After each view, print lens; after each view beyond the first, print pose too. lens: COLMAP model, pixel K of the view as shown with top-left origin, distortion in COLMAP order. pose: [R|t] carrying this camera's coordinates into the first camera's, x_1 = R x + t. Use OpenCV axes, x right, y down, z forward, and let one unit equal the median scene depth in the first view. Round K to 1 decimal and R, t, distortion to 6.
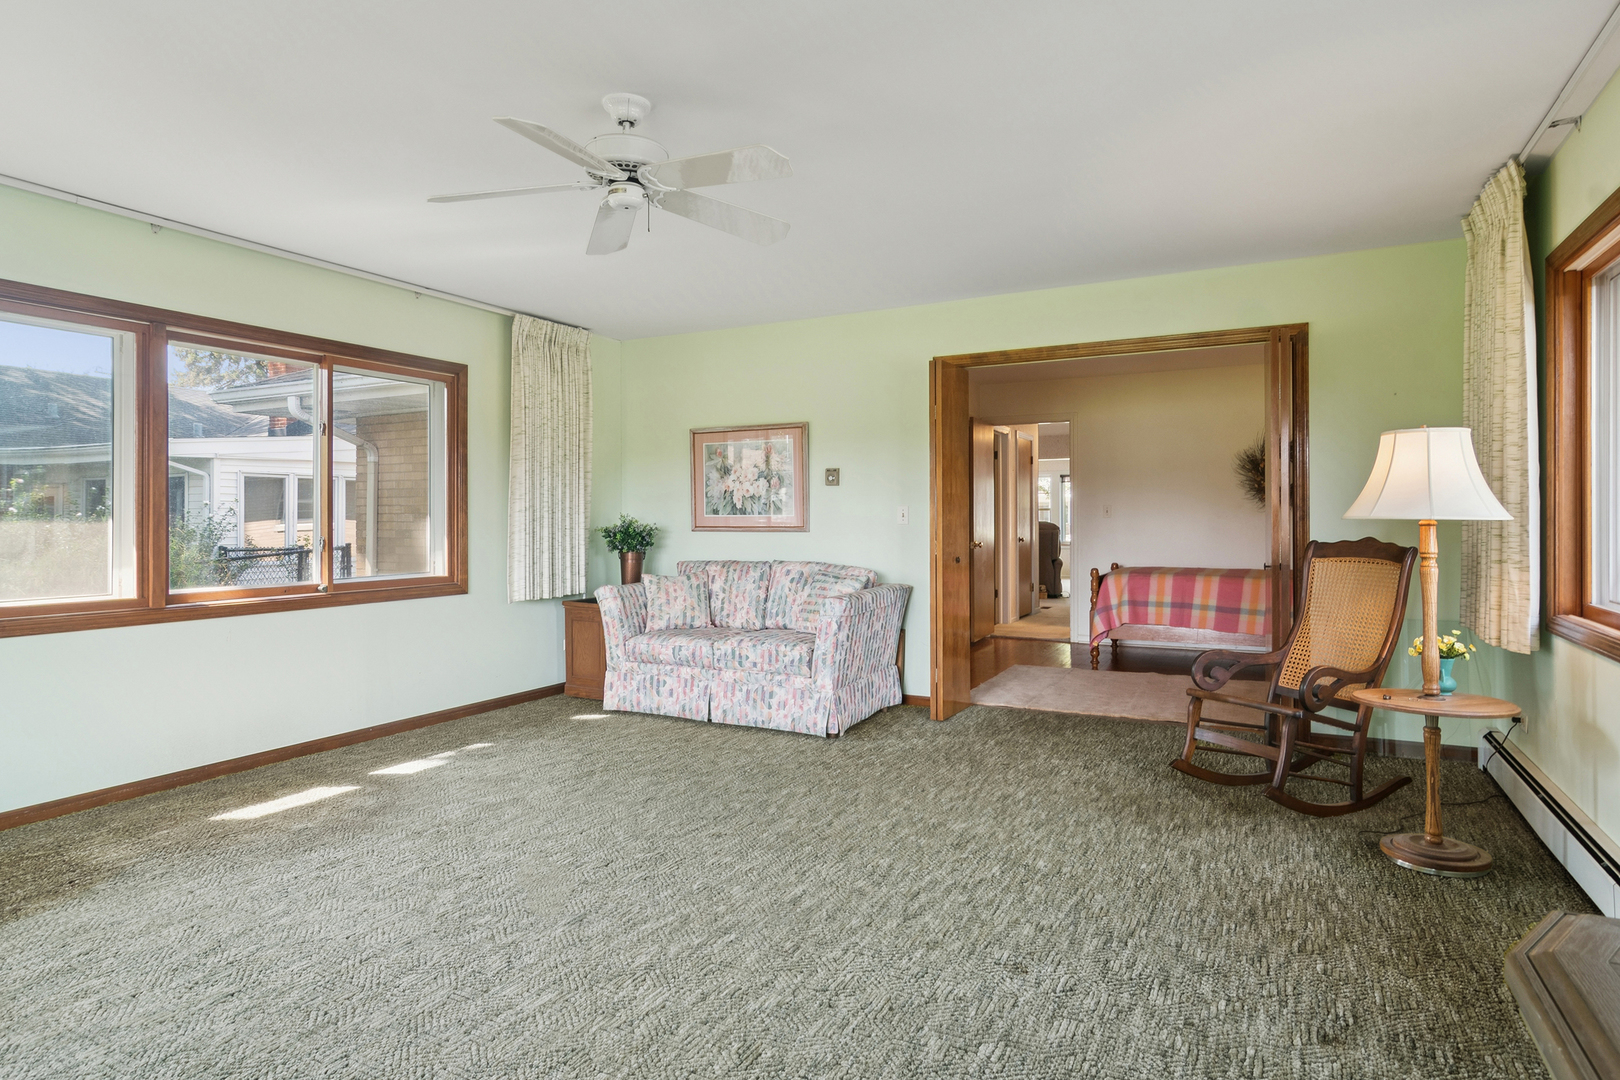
lens RADIAL K [[905.5, 0, 808.8], [0, 905.5, 529.4], [0, 0, 1]] dist [-0.001870, 0.005335]
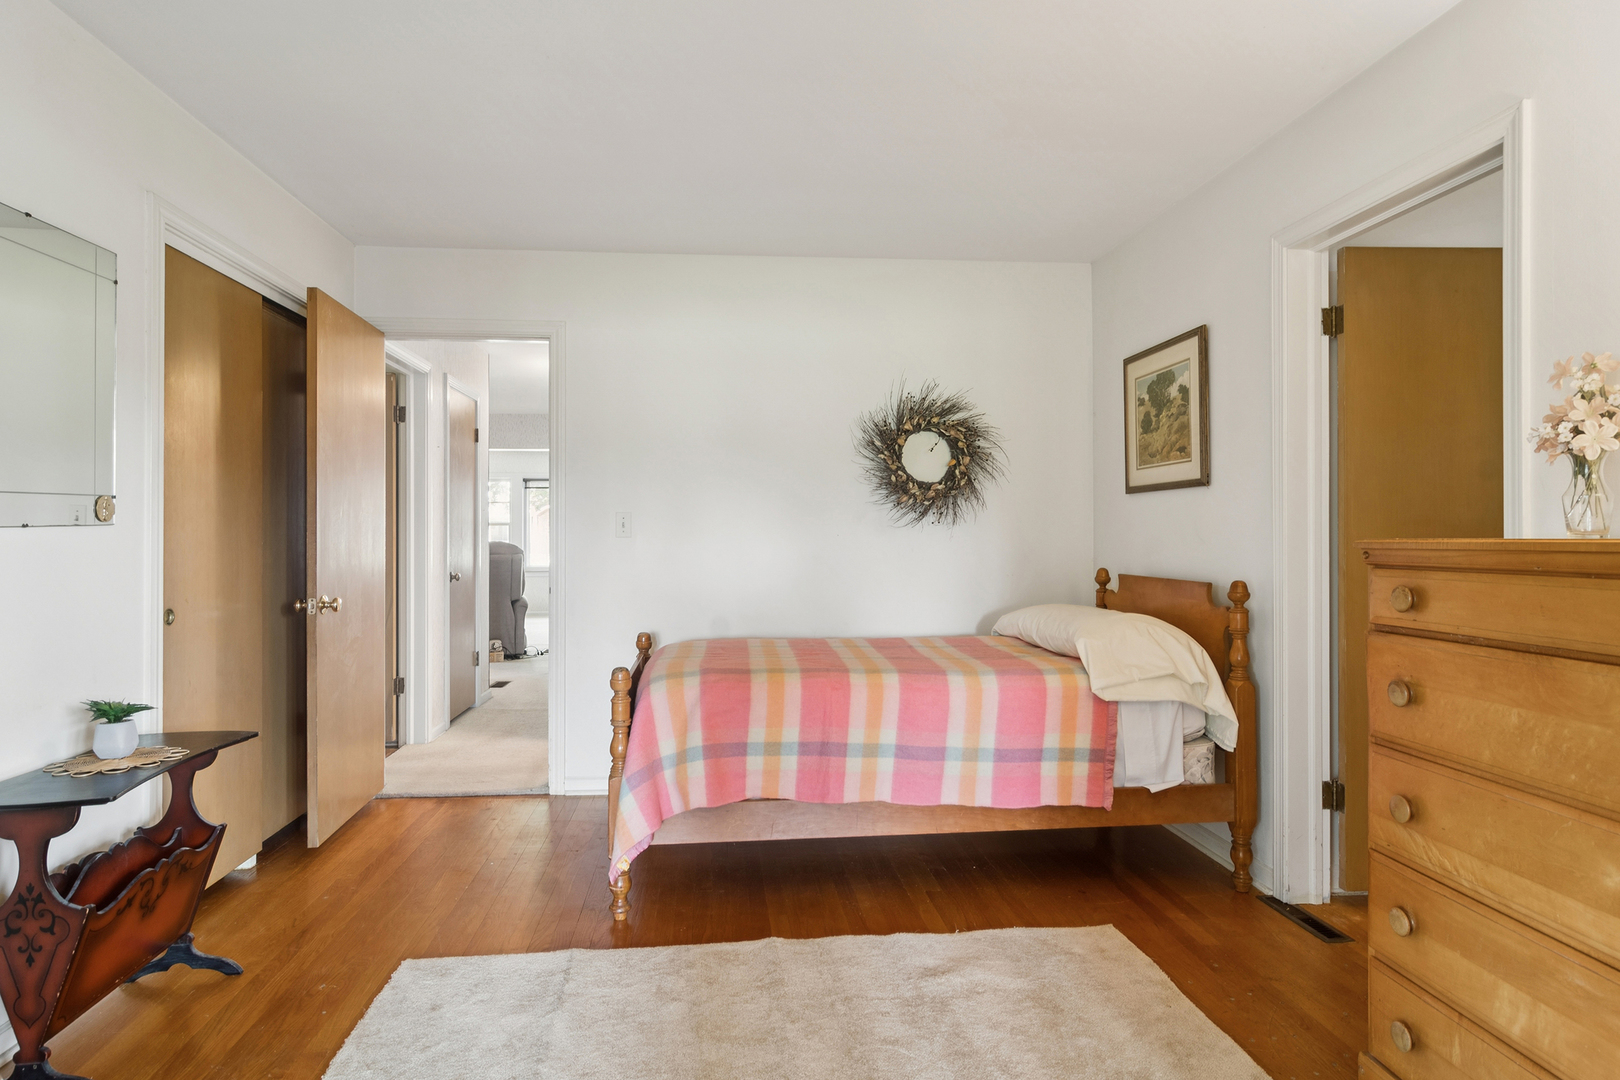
lens RADIAL K [[905.5, 0, 806.3], [0, 905.5, 535.9], [0, 0, 1]] dist [-0.001870, 0.005335]
pose [[0.837573, -0.002258, 0.546321, 0.167469], [0.005477, 0.999976, -0.004263, -0.013249], [-0.546298, 0.006563, 0.837565, 0.623361]]
